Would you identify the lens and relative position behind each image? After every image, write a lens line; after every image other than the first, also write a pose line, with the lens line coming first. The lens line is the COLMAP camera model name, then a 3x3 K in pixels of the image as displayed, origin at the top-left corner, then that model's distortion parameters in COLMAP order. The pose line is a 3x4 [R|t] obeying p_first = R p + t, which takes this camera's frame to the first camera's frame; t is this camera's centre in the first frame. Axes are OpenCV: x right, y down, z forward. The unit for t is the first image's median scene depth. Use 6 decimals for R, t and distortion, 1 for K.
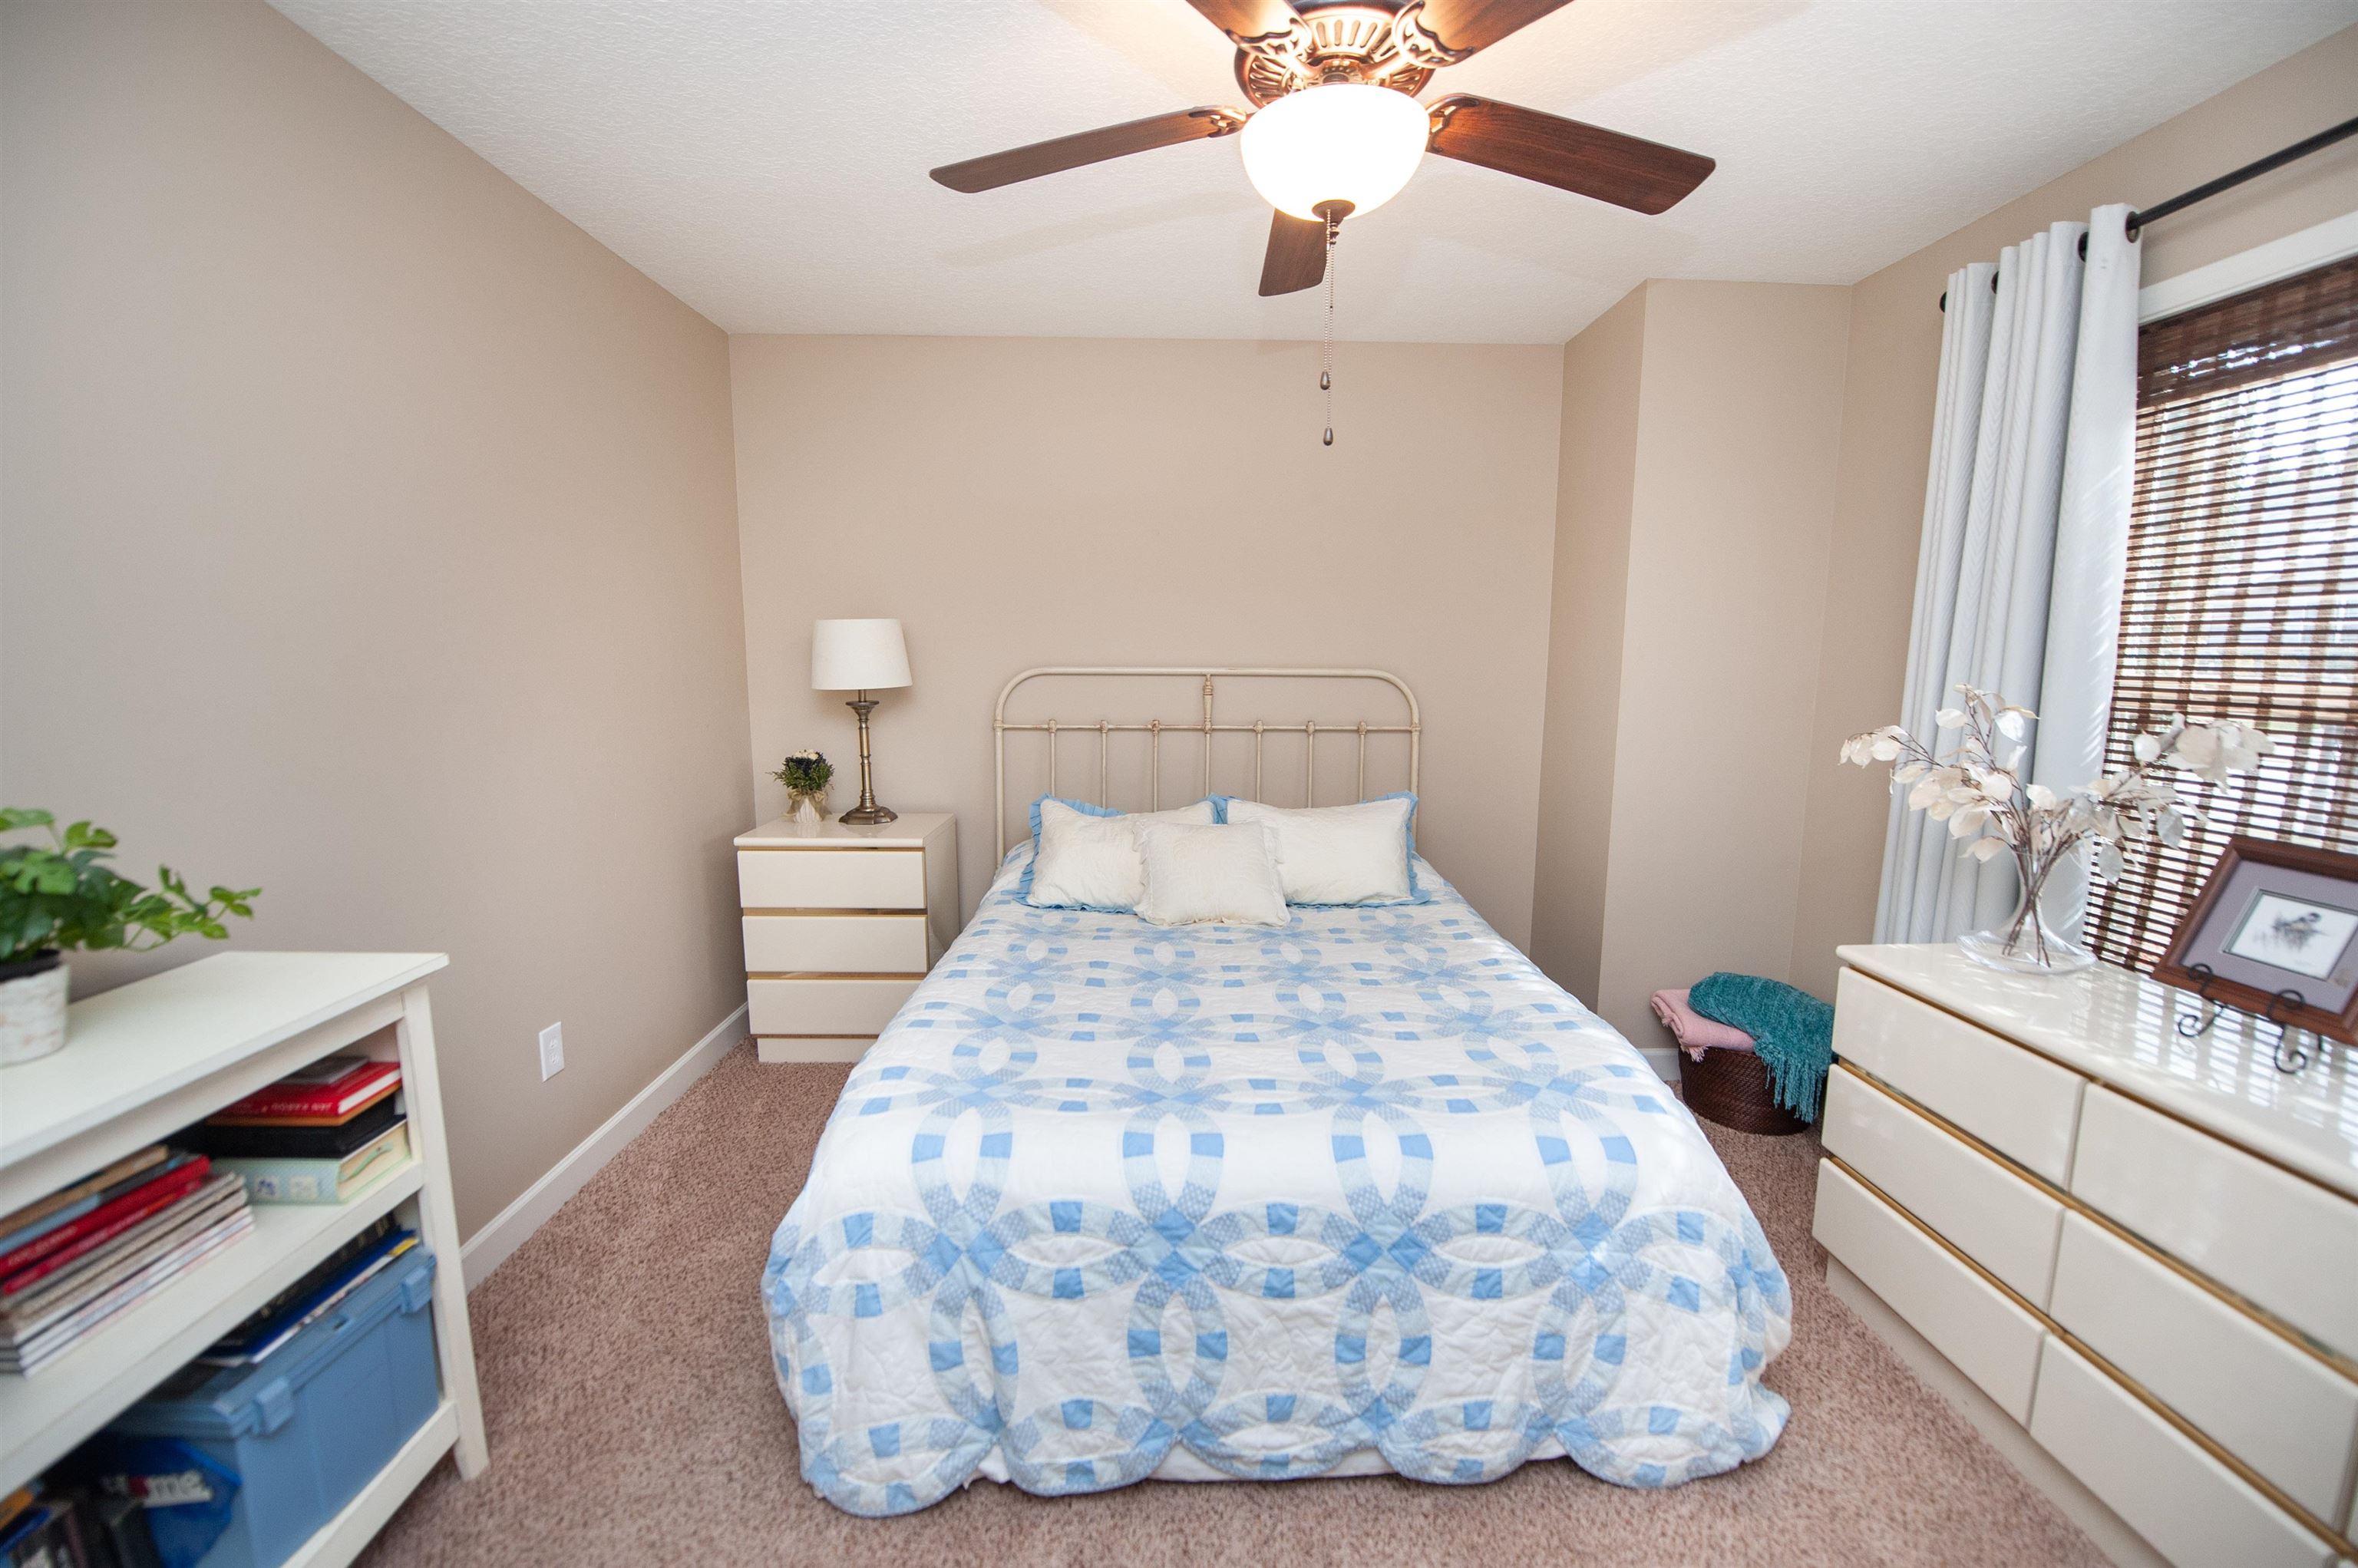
lens RADIAL K [[944.4, 0, 1185.9], [0, 944.4, 789.9], [0, 0, 1]] dist [-0.013960, -0.003849]
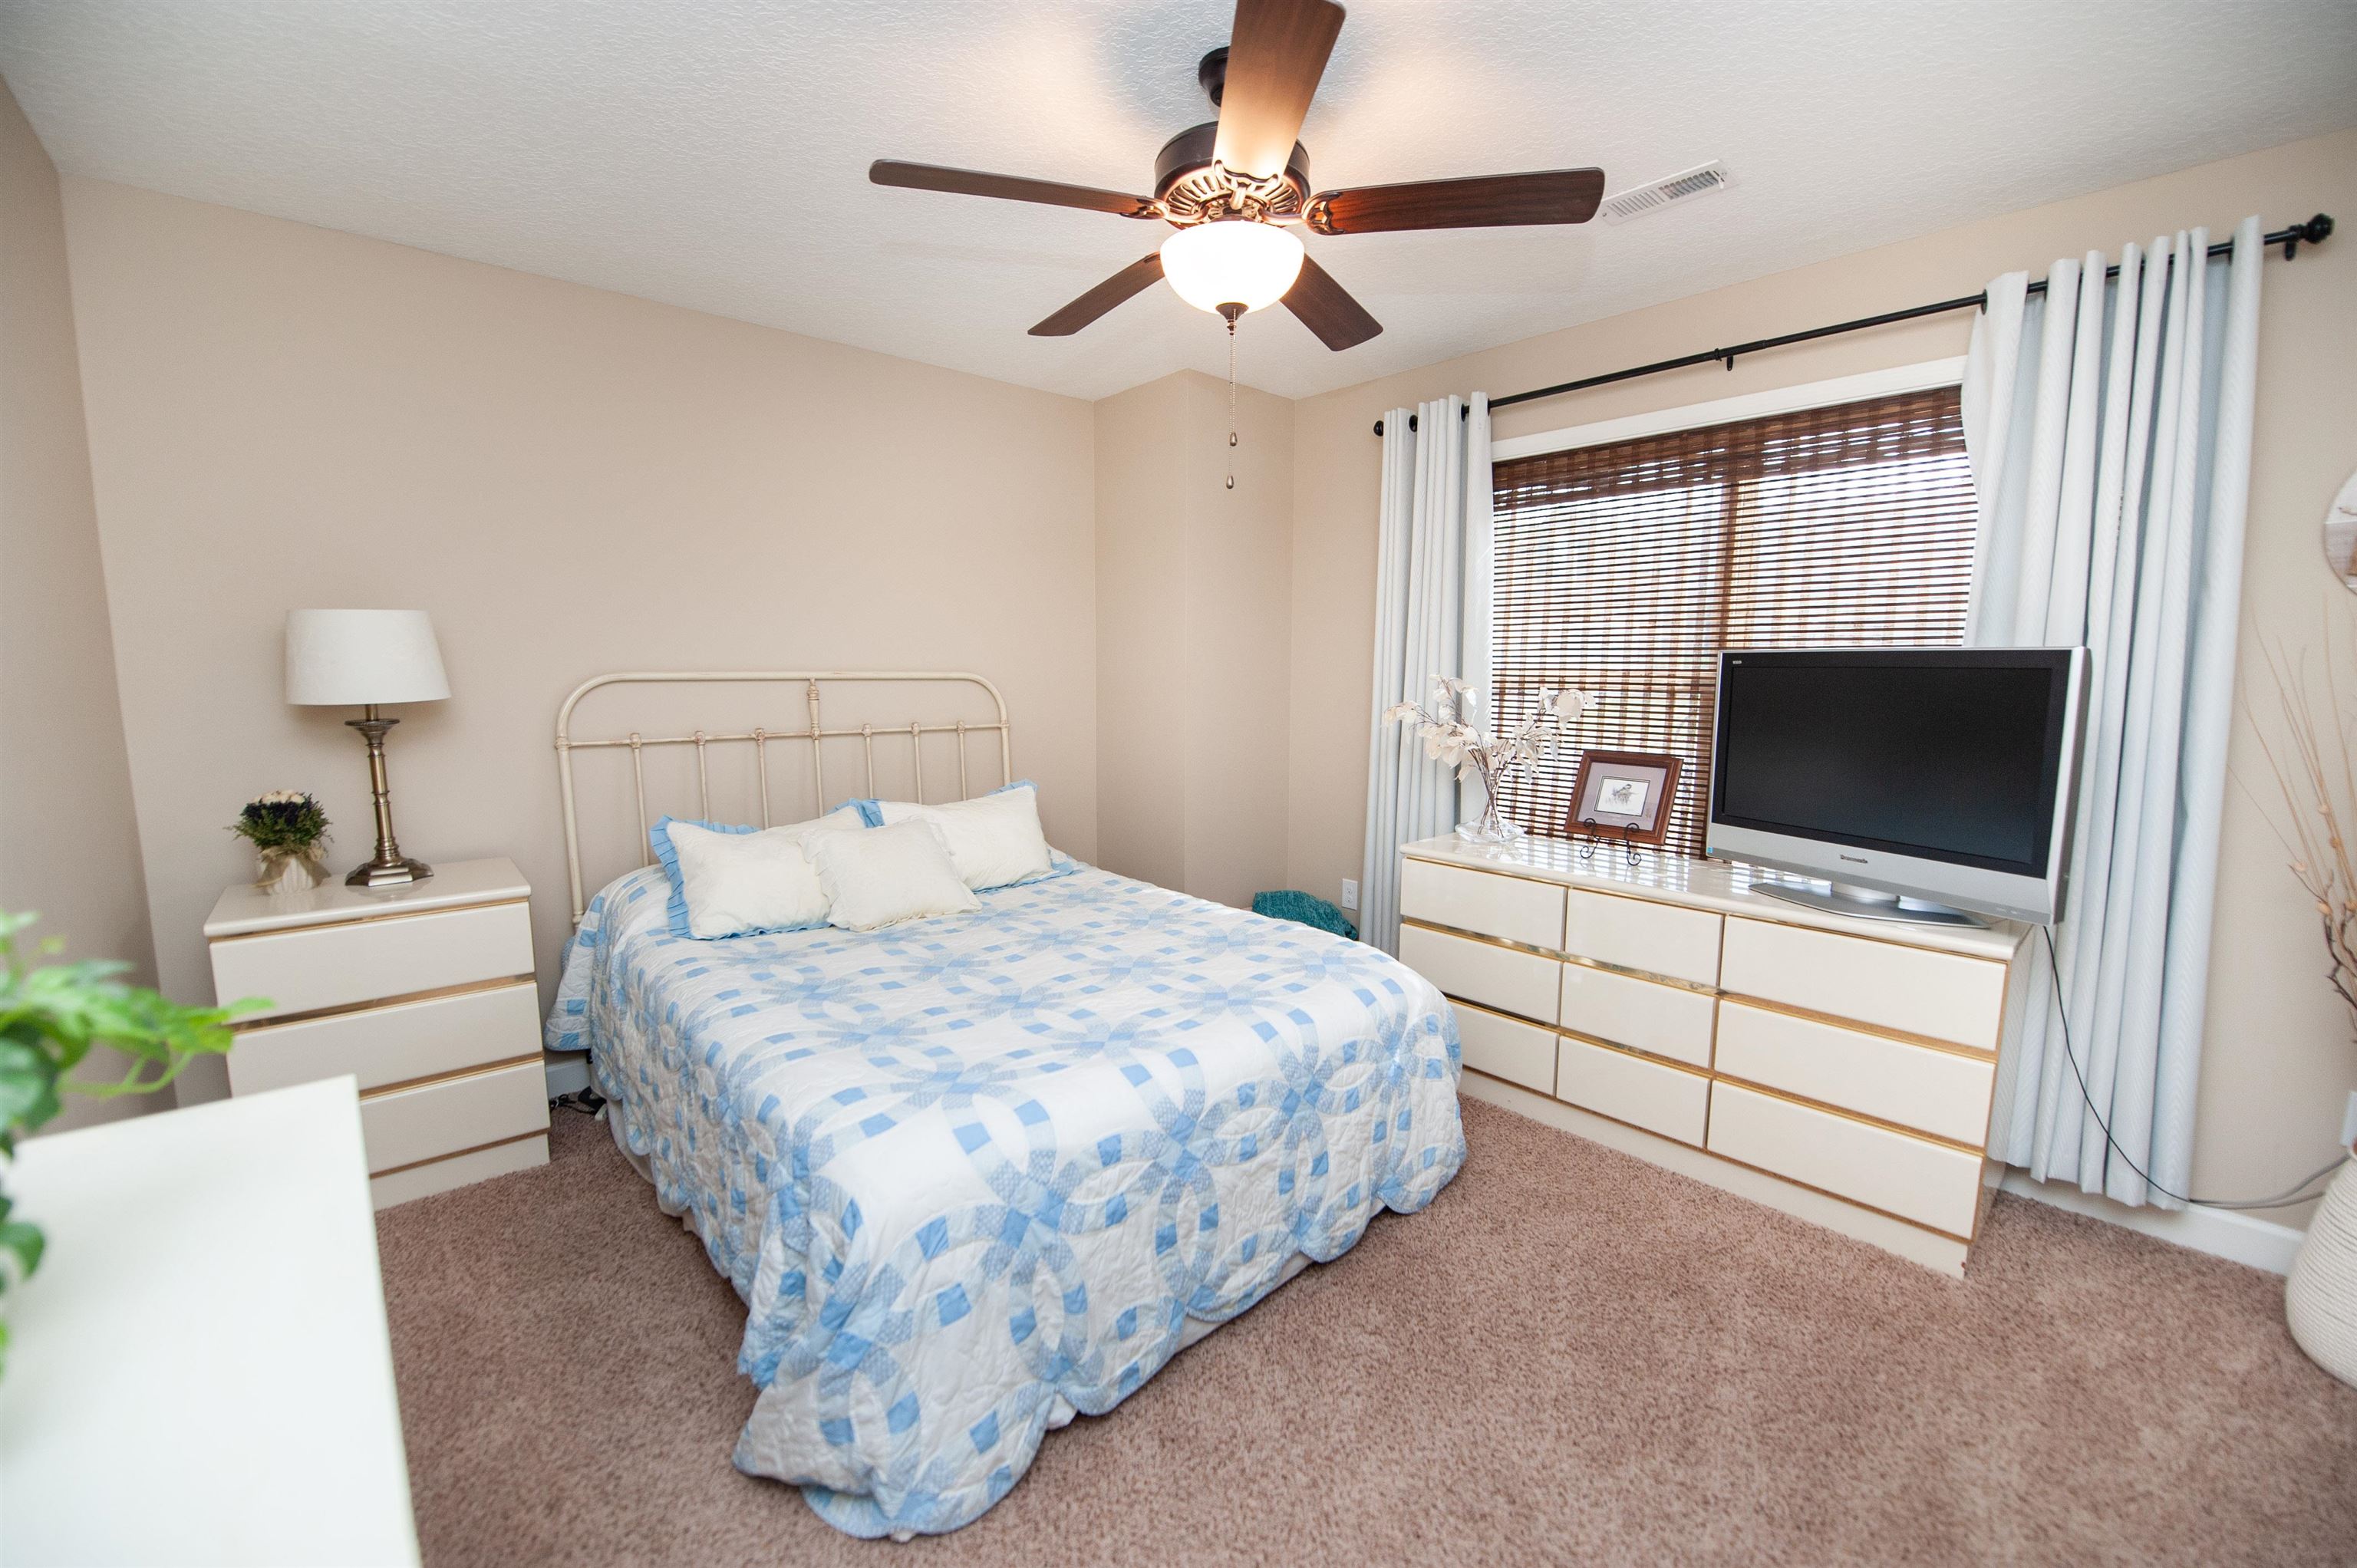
lens RADIAL K [[925.2, 0, 1184.6], [0, 925.2, 787.3], [0, 0, 1]] dist [-0.016526, -0.000399]
pose [[0.763657, -0.087118, 0.639717, -0.695244], [0.094325, 0.995277, 0.022939, 0.006465], [-0.638695, 0.042824, 0.768268, 0.079528]]
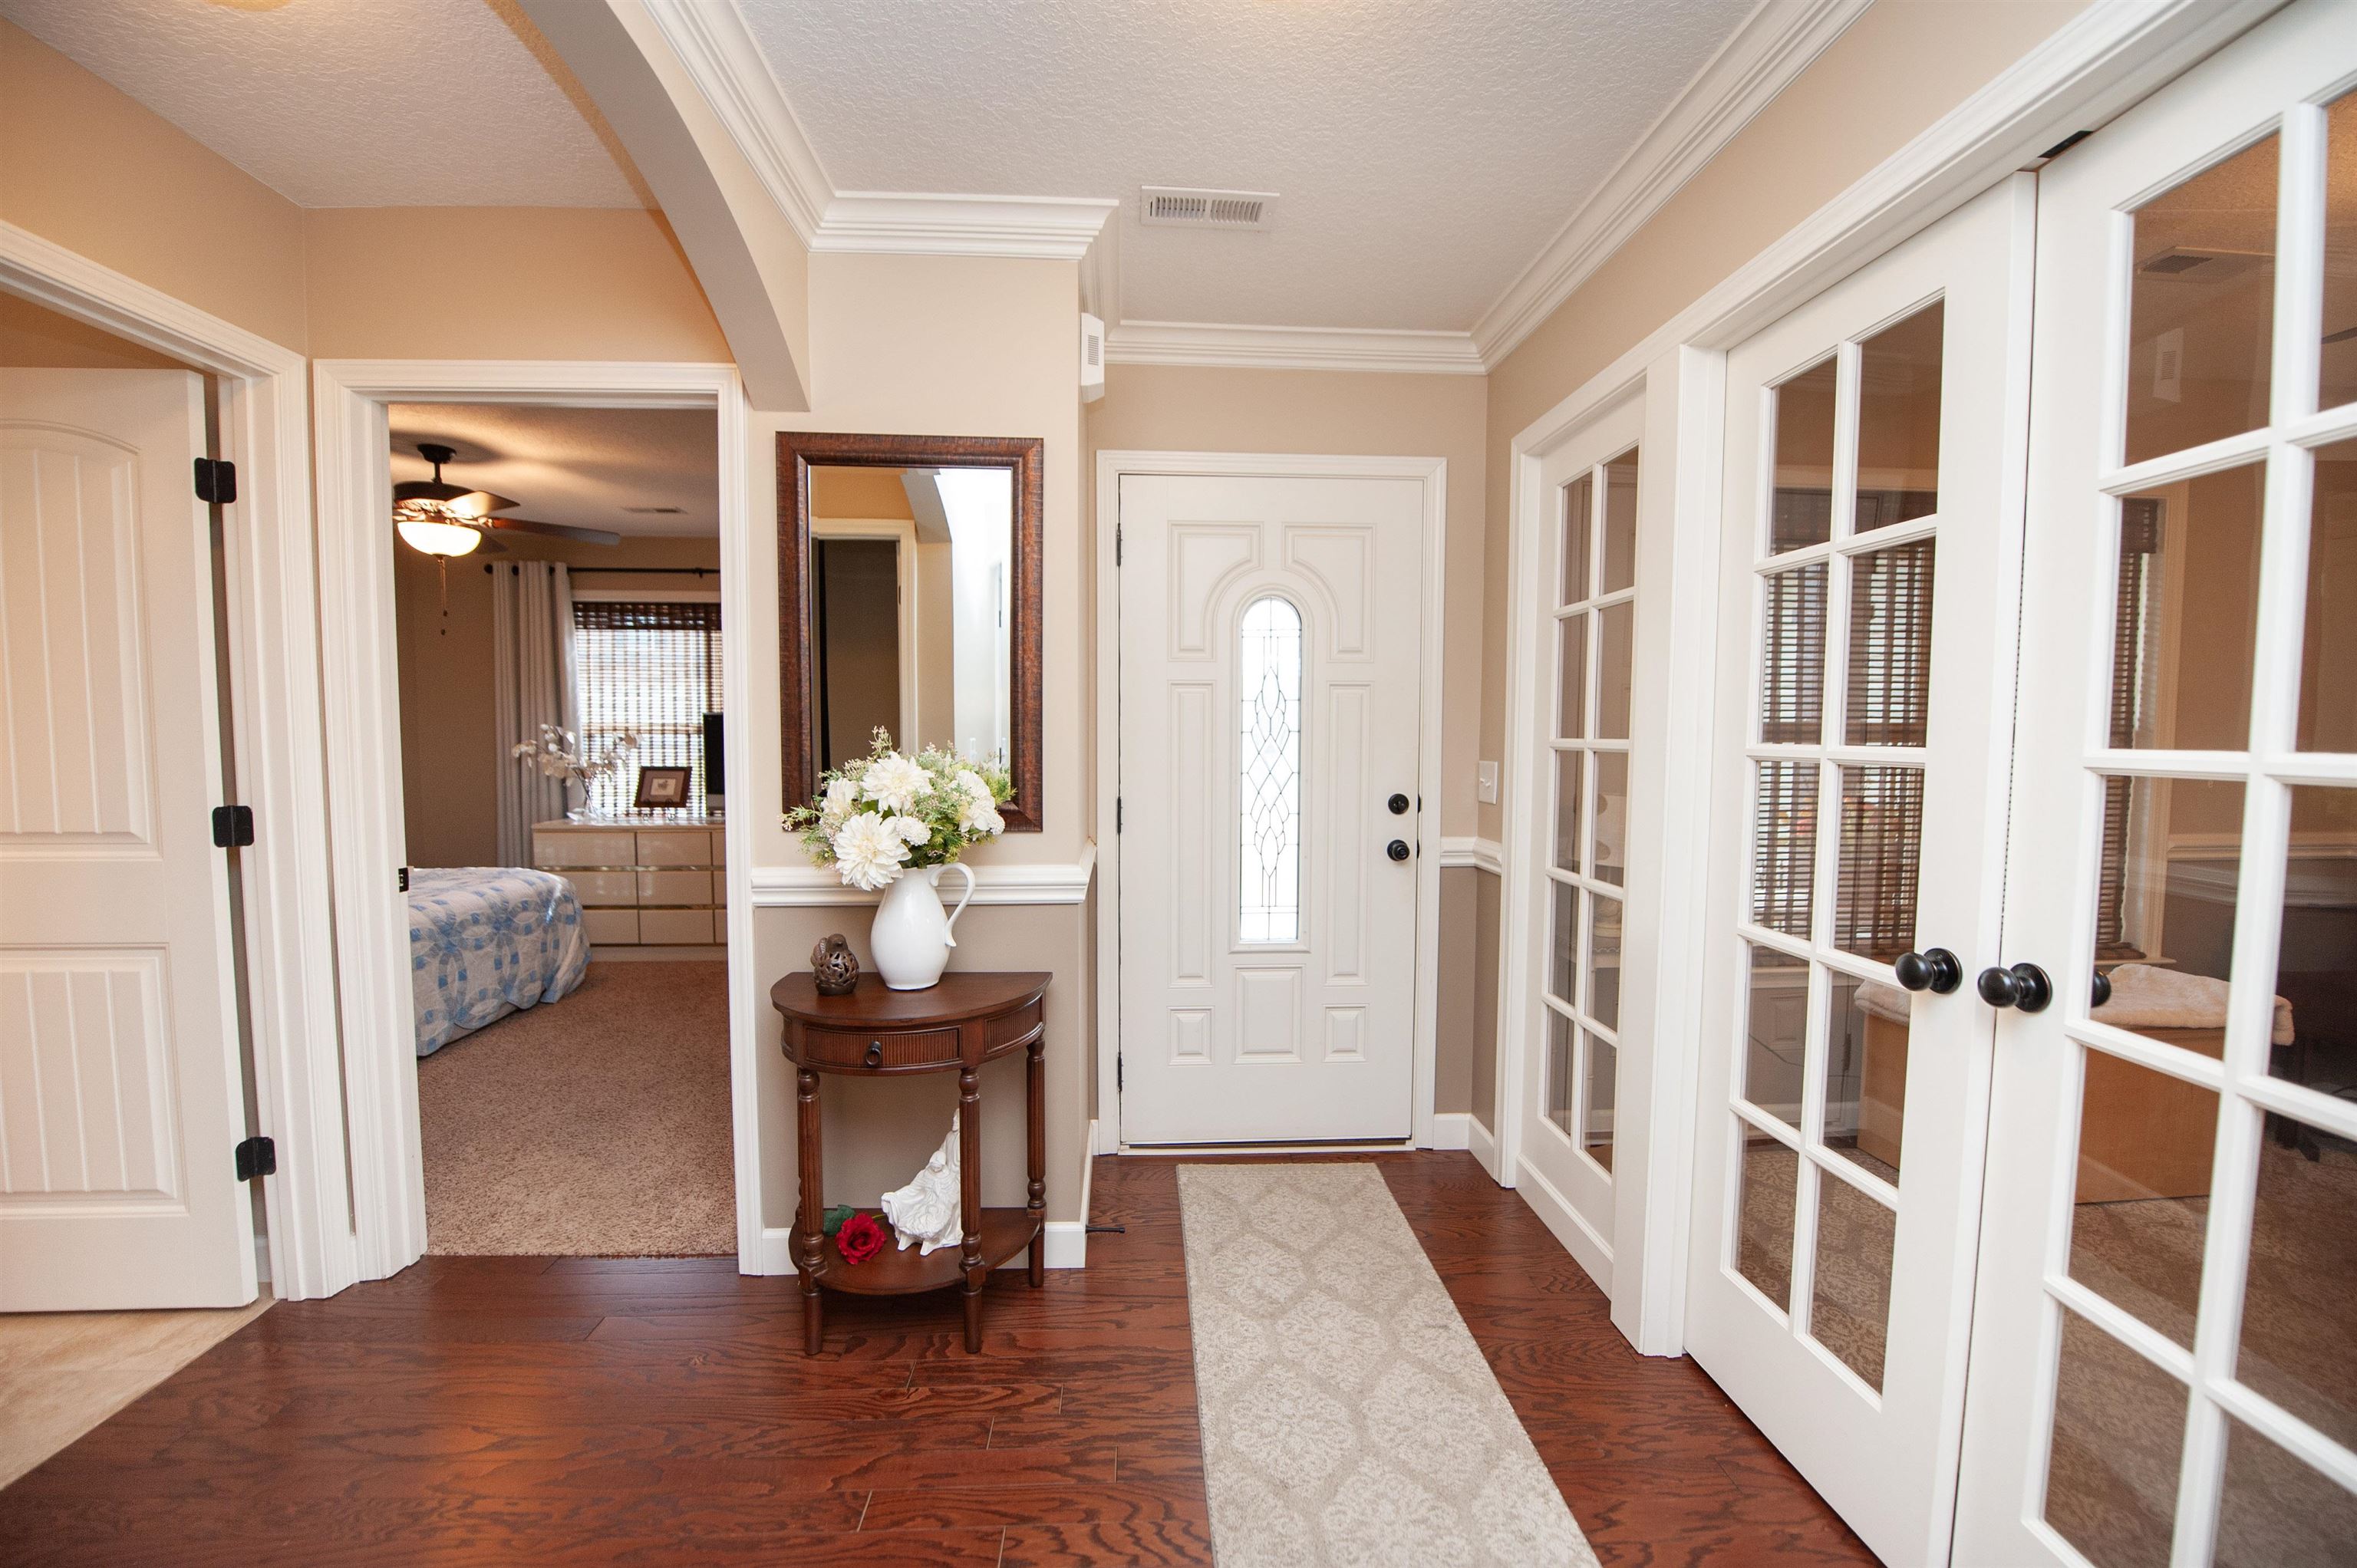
lens RADIAL K [[925.2, 0, 1184.6], [0, 925.2, 787.3], [0, 0, 1]] dist [-0.016526, -0.000399]
pose [[-0.041274, -0.067512, 0.996864, -2.475312], [0.137765, 0.987800, 0.072602, 0.167529], [-0.989605, 0.140329, -0.031470, -0.939613]]
